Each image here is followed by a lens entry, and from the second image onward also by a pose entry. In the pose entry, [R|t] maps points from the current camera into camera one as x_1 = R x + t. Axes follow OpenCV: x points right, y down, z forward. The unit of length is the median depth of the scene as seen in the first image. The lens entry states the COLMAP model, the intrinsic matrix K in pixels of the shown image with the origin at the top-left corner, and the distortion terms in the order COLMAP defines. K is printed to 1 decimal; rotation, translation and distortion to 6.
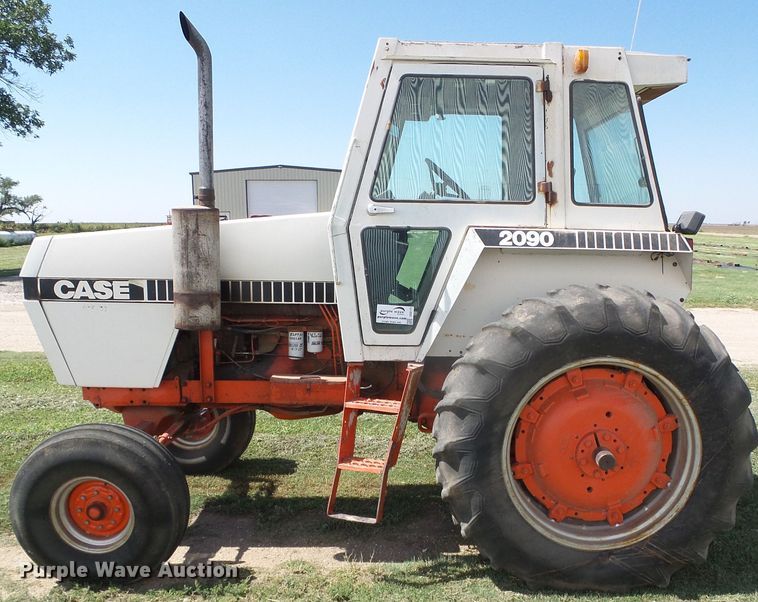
lens RADIAL K [[710.4, 0, 427.6], [0, 710.4, 345.6], [0, 0, 1]] dist [-0.020269, -0.000553]
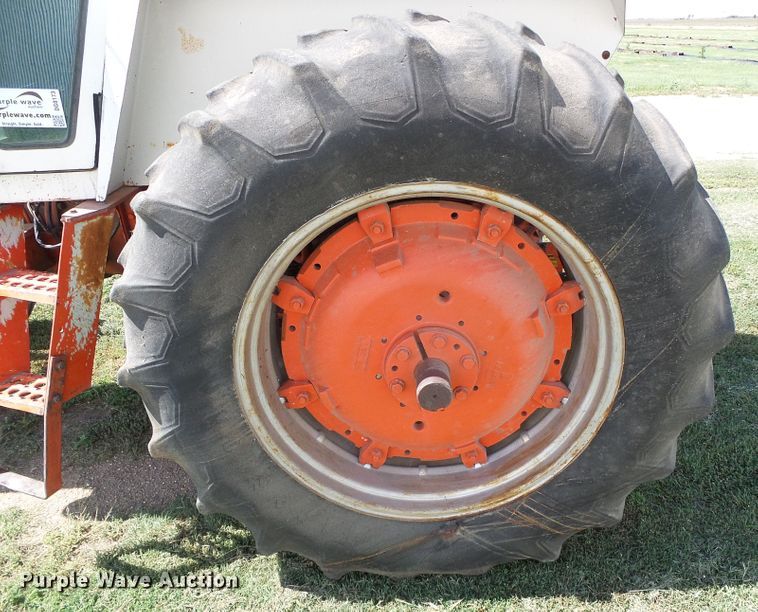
lens RADIAL K [[585.3, 0, 427.2], [0, 585.3, 325.2], [0, 0, 1]] dist [-0.031811, 0.005232]
pose [[0.998680, -0.049131, 0.014987, 0.235046], [0.042444, 0.953643, 0.297932, -0.007134], [-0.028929, -0.296902, 0.954470, 0.595964]]
